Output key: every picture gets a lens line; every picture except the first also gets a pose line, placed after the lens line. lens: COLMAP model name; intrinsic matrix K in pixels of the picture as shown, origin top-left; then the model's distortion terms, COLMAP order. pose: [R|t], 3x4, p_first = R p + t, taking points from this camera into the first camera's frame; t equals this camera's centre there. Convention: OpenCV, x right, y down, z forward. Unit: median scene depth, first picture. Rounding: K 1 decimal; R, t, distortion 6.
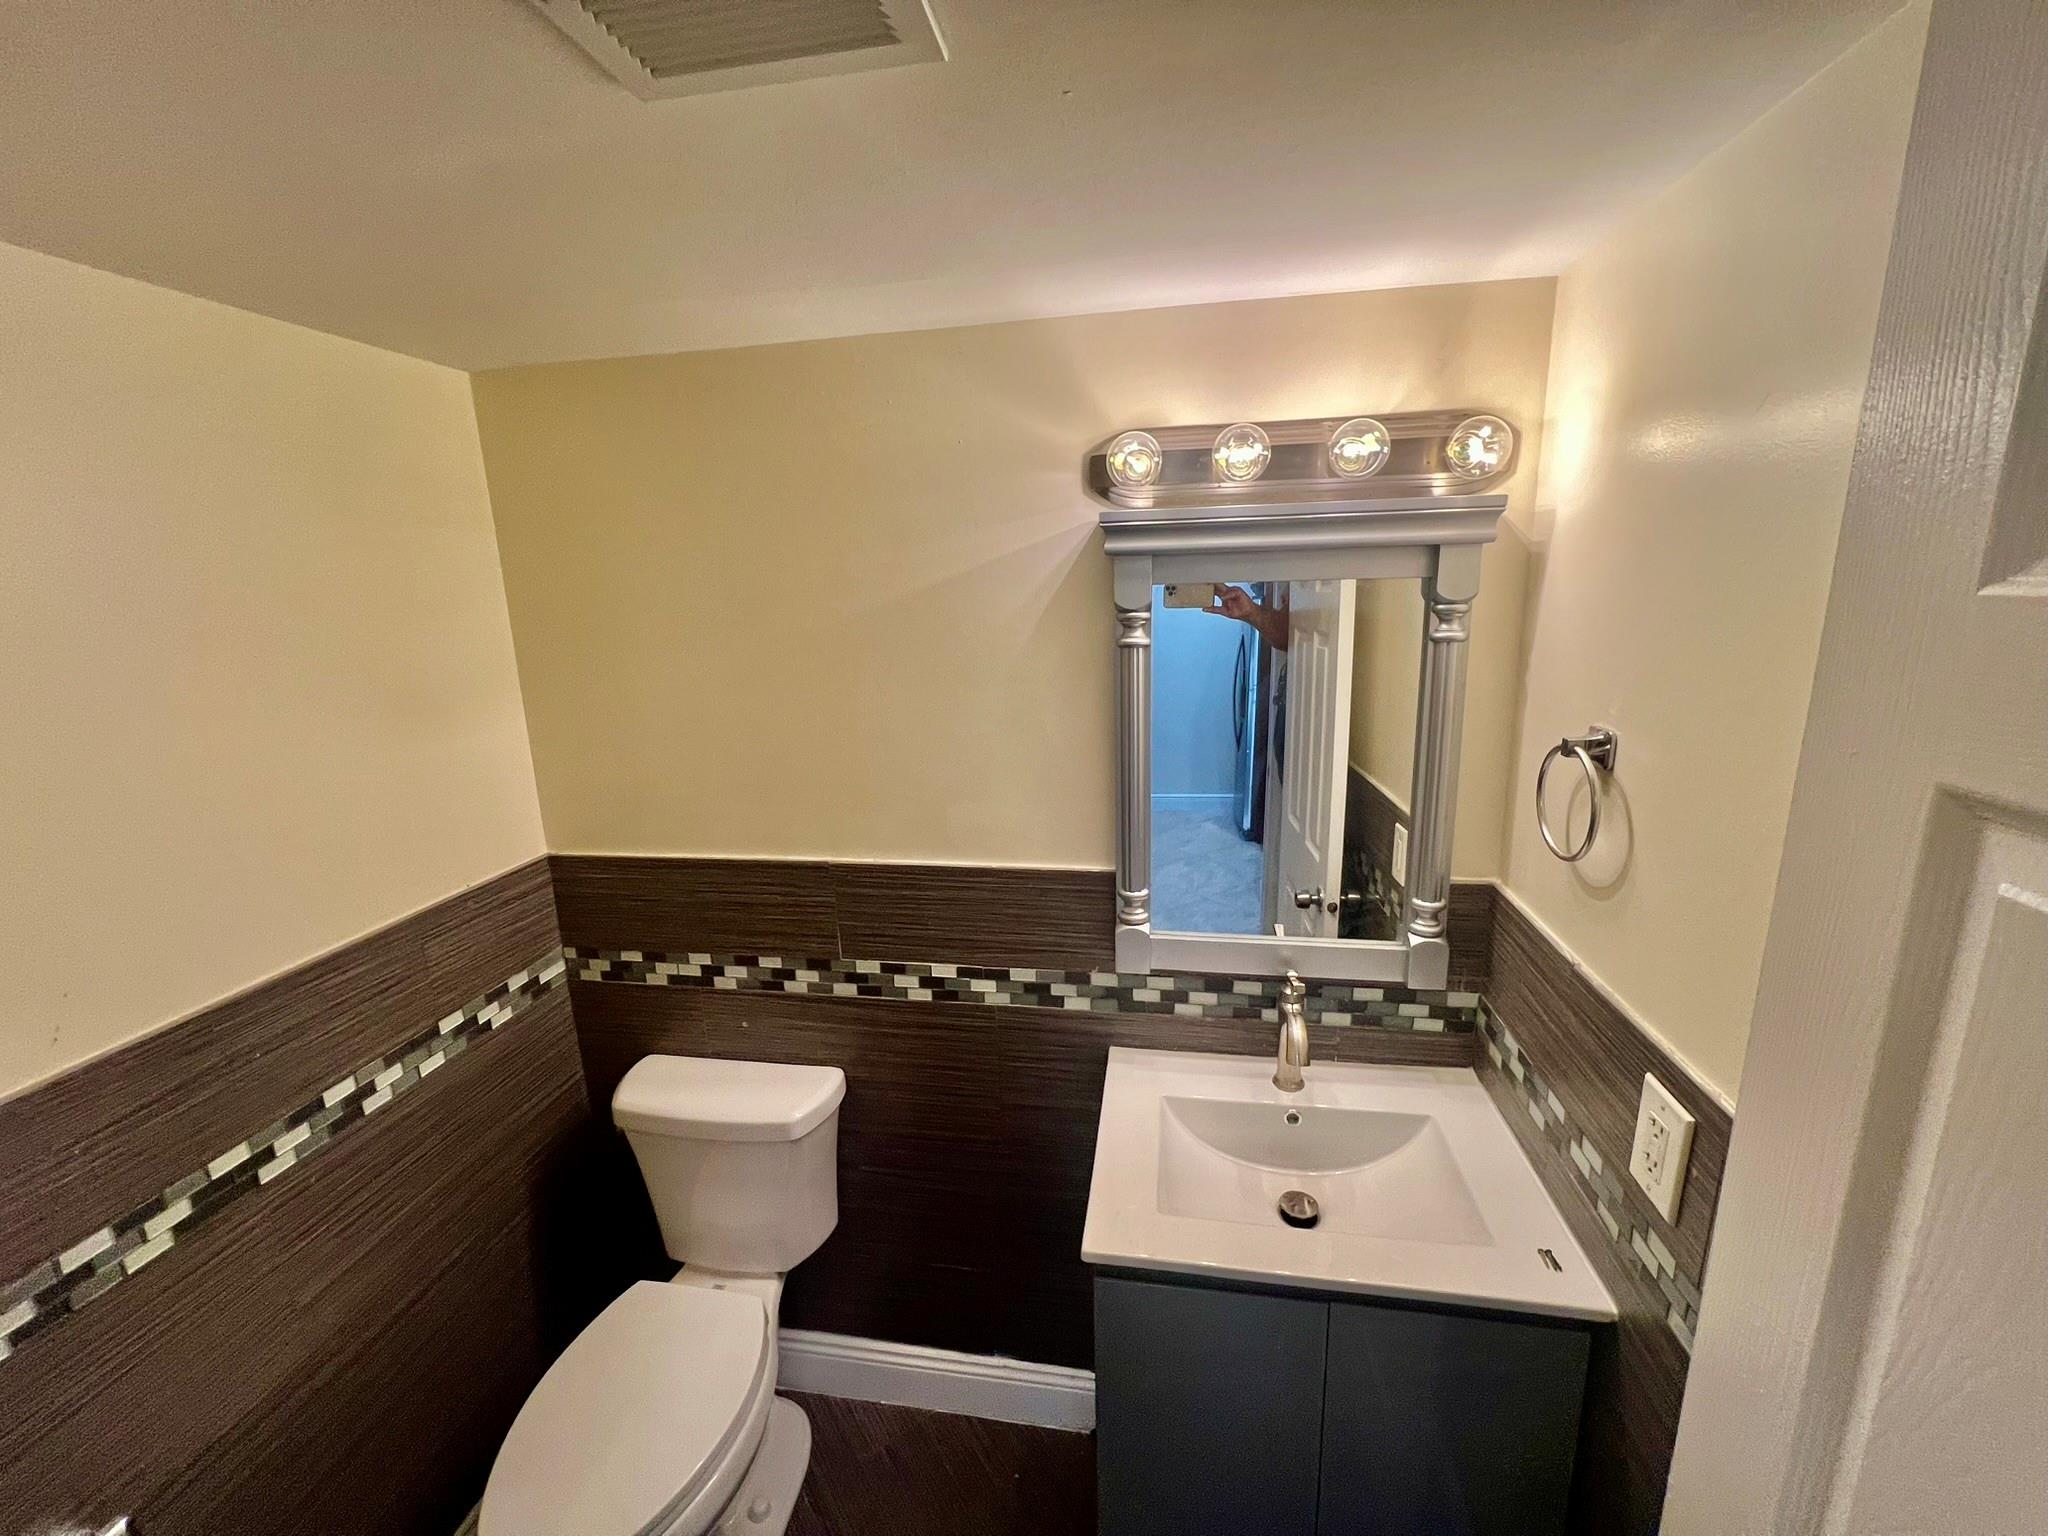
lens RADIAL K [[826.7, 0, 1012.7], [0, 826.7, 778.5], [0, 0, 1]] dist [-0.004033, 0.001856]
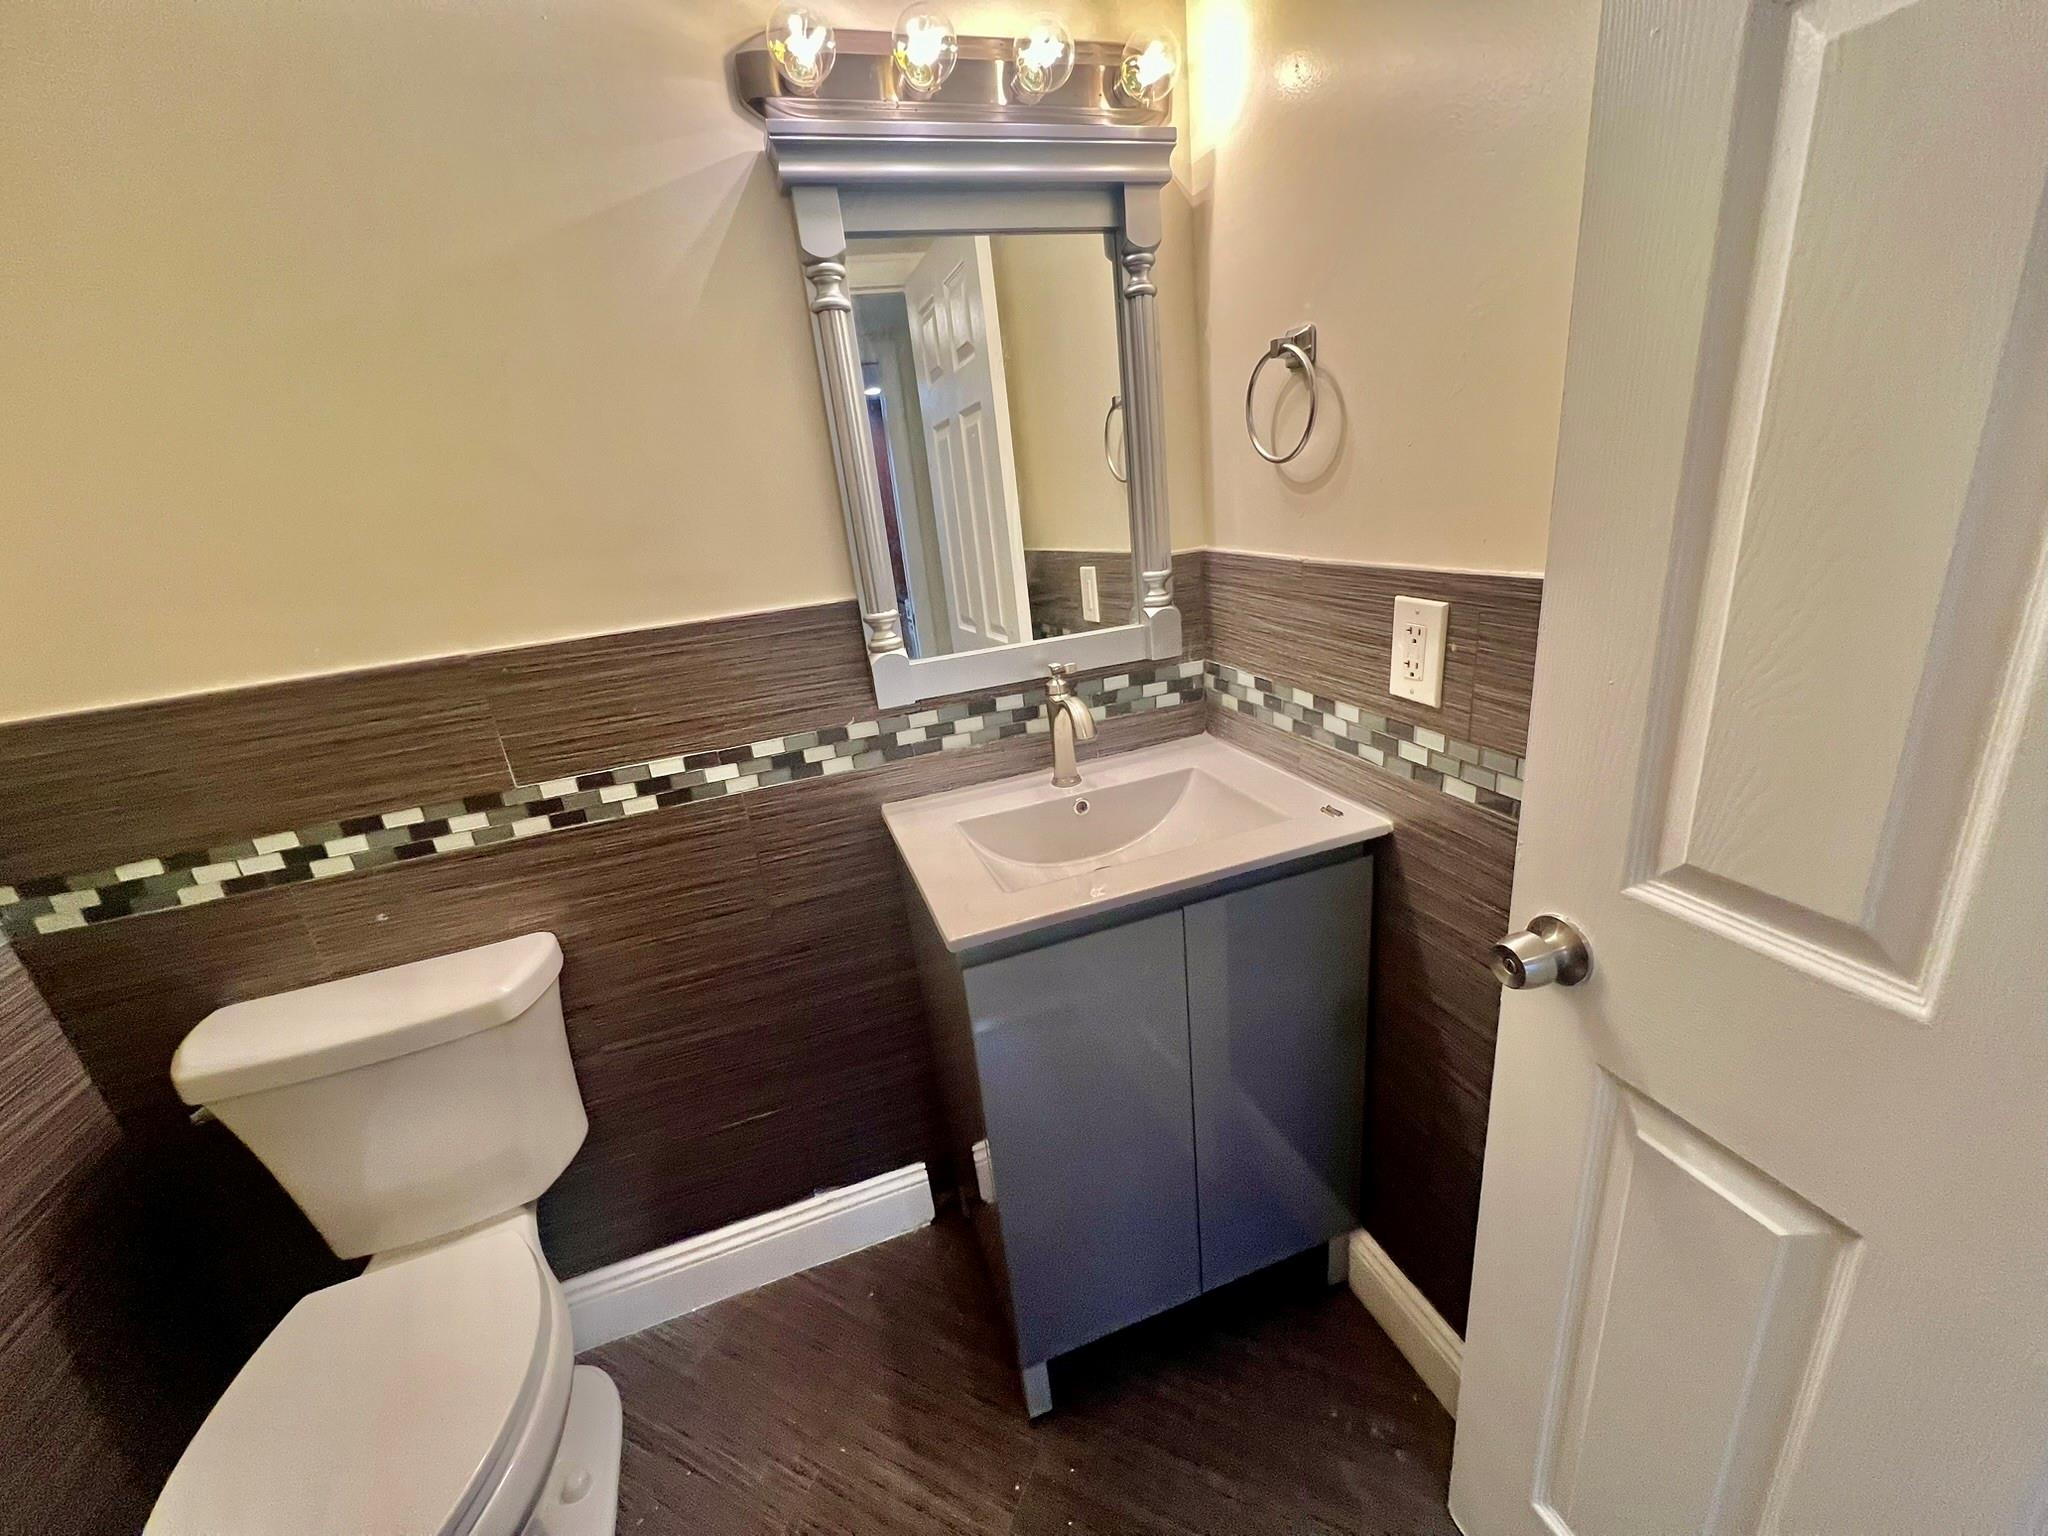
lens RADIAL K [[826.7, 0, 1029.1], [0, 826.7, 761.7], [0, 0, 1]] dist [-0.004033, 0.001856]
pose [[0.871256, -0.214021, 0.441710, -0.136801], [0.182292, 0.976654, 0.113653, 0.210503], [-0.455722, -0.018500, 0.889930, 0.120830]]
